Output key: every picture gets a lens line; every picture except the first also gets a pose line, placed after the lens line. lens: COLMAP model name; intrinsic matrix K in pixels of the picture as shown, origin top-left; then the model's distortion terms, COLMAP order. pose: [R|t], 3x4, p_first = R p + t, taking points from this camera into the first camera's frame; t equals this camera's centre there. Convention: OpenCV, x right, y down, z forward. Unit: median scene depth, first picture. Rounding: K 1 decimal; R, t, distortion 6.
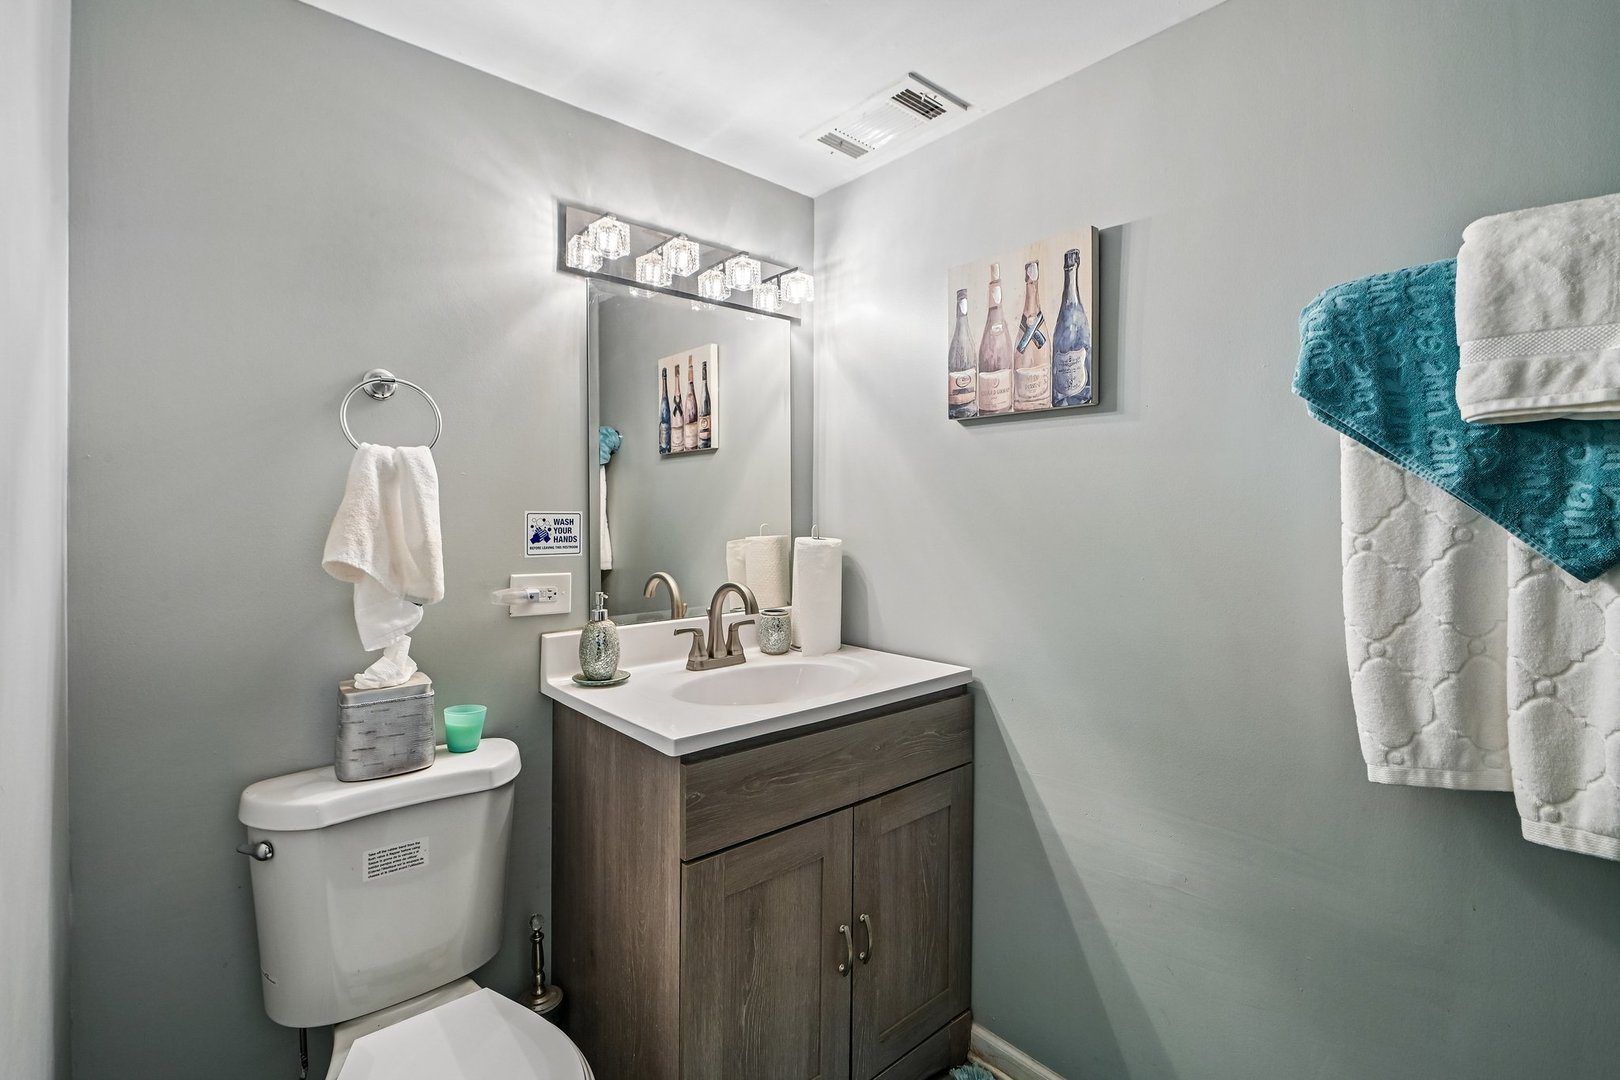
lens RADIAL K [[731.7, 0, 809.0], [0, 731.7, 529.4], [0, 0, 1]] dist [-0.008883, -0.003153]
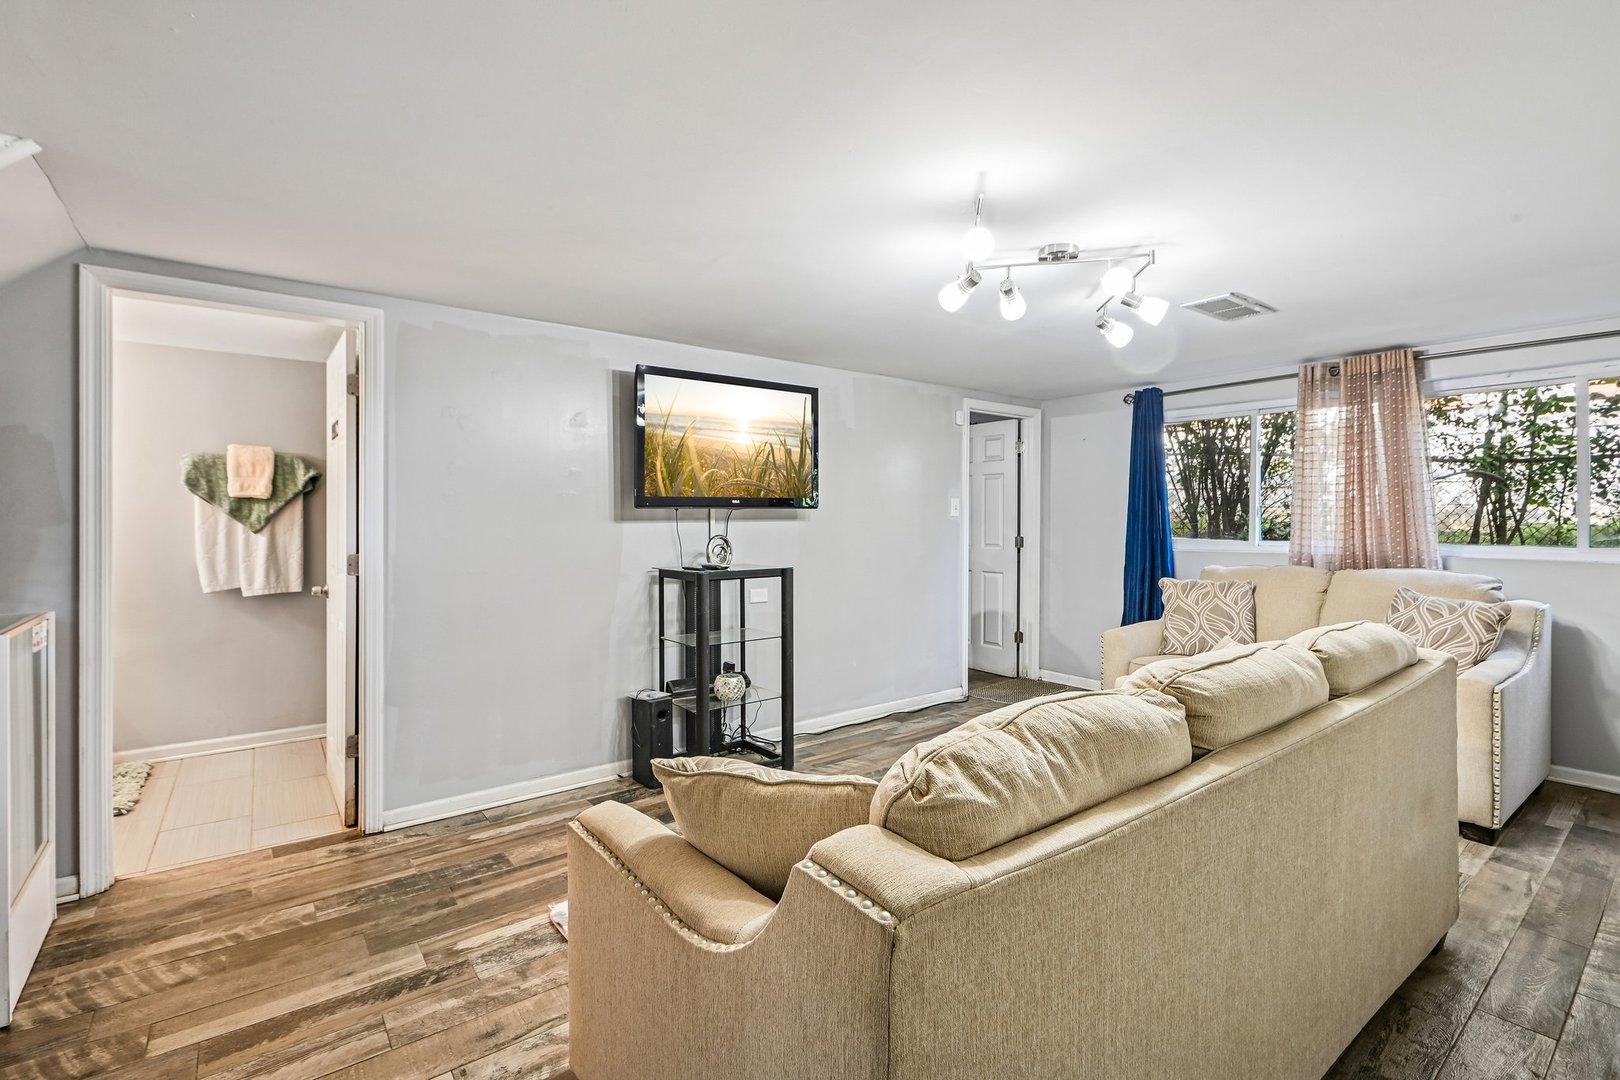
lens RADIAL K [[731.7, 0, 808.8], [0, 731.7, 510.4], [0, 0, 1]] dist [-0.008883, -0.003153]
pose [[0.071054, 0.001645, 0.997471, -2.870918], [0.006751, 0.999975, -0.002130, -0.037879], [-0.997450, 0.006886, 0.071041, -2.478475]]
